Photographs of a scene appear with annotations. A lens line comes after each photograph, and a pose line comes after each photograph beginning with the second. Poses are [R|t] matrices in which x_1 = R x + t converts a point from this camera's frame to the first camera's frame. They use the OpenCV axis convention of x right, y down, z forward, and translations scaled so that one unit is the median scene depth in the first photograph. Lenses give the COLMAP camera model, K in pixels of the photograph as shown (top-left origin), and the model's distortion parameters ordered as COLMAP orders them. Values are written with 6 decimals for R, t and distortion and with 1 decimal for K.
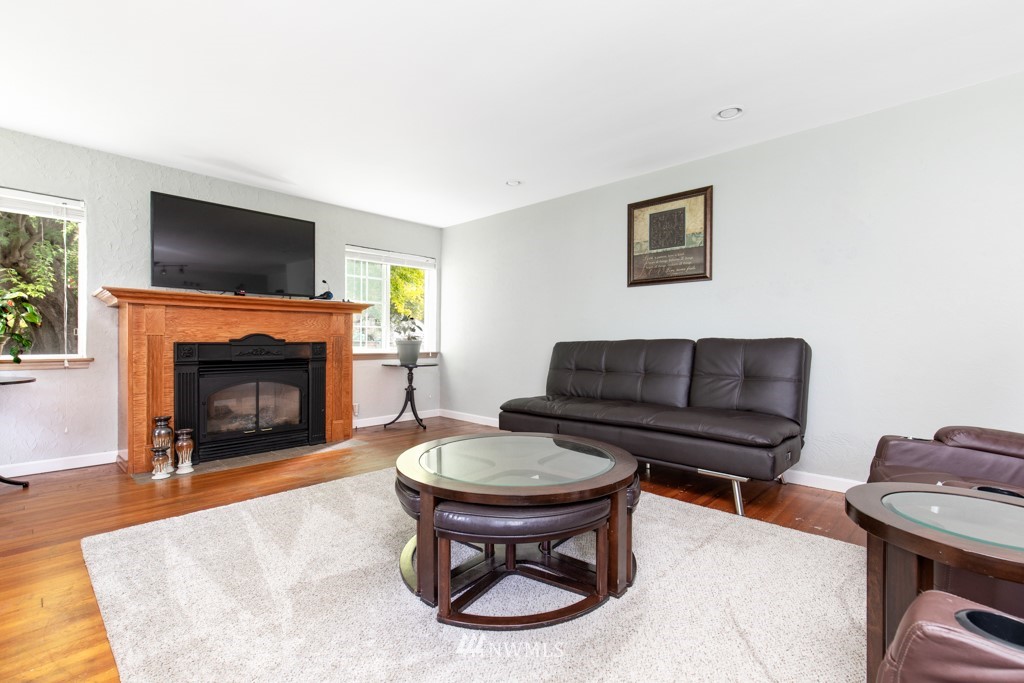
lens RADIAL K [[461.8, 0, 513.9], [0, 461.8, 341.9], [0, 0, 1]] dist [0.011288, -0.001373]
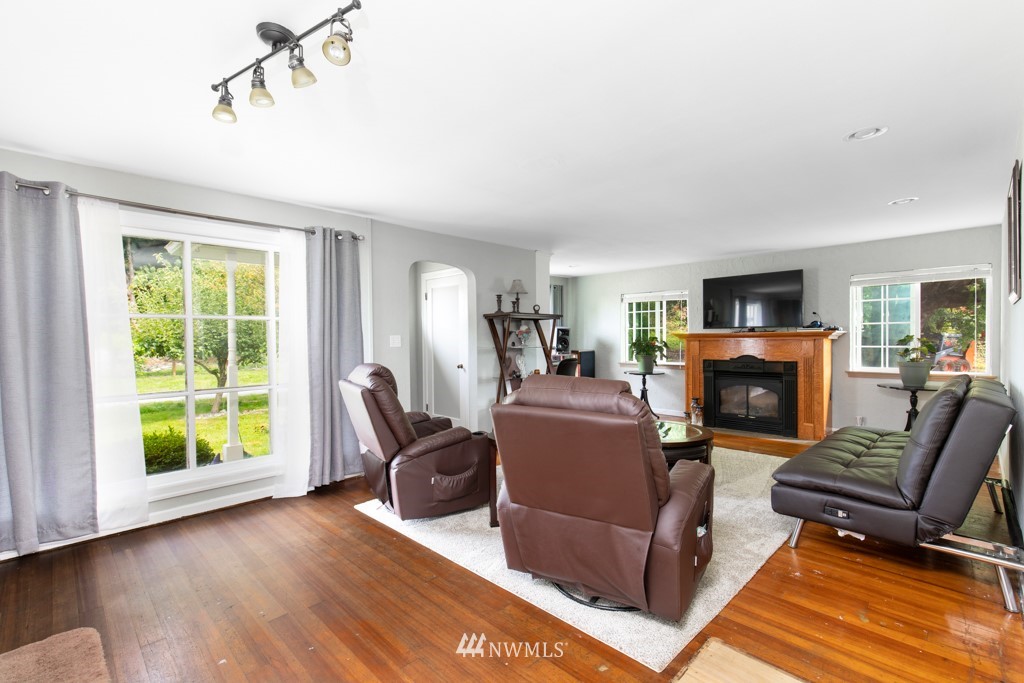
lens RADIAL K [[461.8, 0, 510.5], [0, 461.8, 343.5], [0, 0, 1]] dist [0.011288, -0.001373]
pose [[-0.029788, 0.007834, -0.999526, 1.028881], [0.005123, 0.999957, 0.007684, -0.071848], [0.999543, -0.004892, -0.029827, 0.243999]]
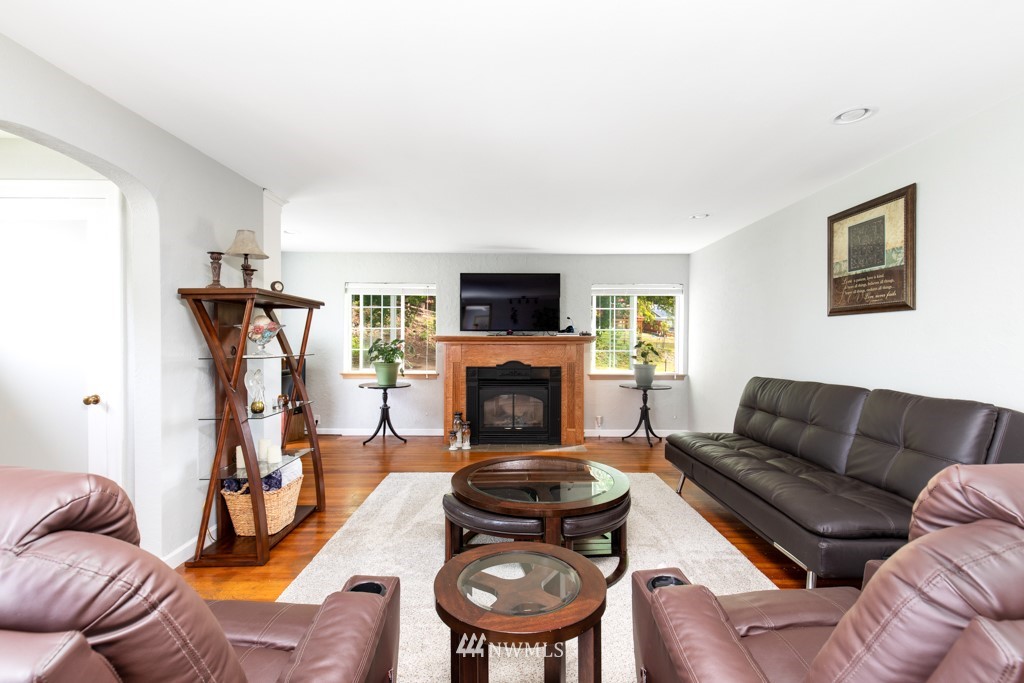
lens RADIAL K [[461.8, 0, 515.5], [0, 461.8, 343.3], [0, 0, 1]] dist [0.011288, -0.001373]
pose [[0.690934, 0.003074, -0.722911, 0.477793], [-0.002853, 0.999995, 0.001525, -0.072653], [0.722912, 0.001008, 0.690939, 0.018690]]
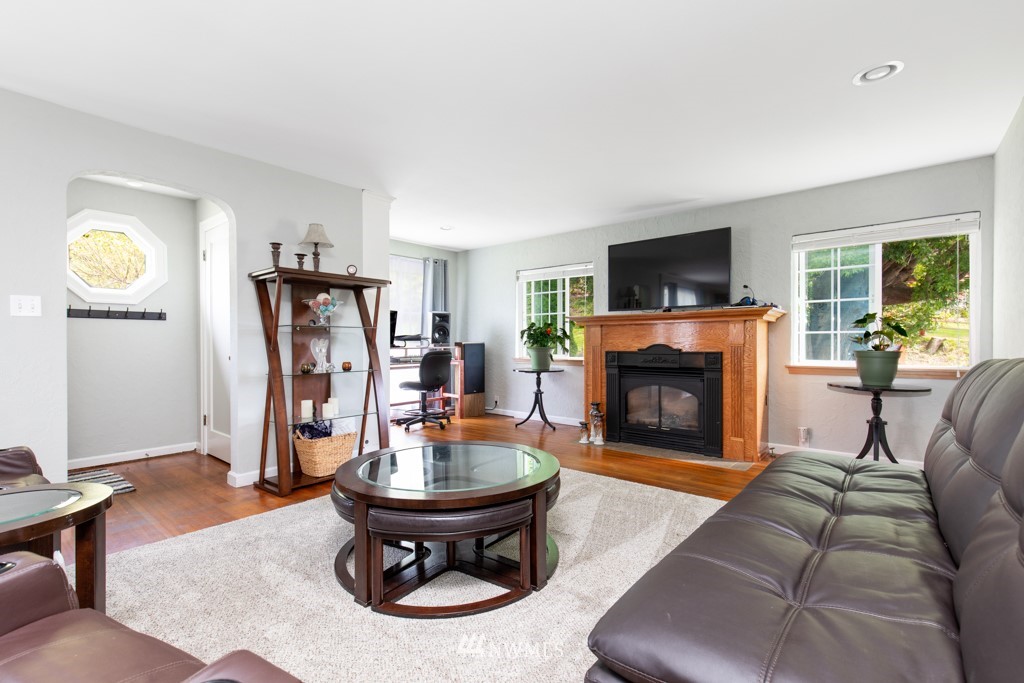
lens RADIAL K [[461.8, 0, 511.0], [0, 461.8, 342.2], [0, 0, 1]] dist [0.011288, -0.001373]
pose [[0.062495, -0.003757, -0.998038, 0.567528], [-0.001672, 0.999991, -0.003869, -0.016979], [0.998044, 0.001911, 0.062488, 0.553794]]
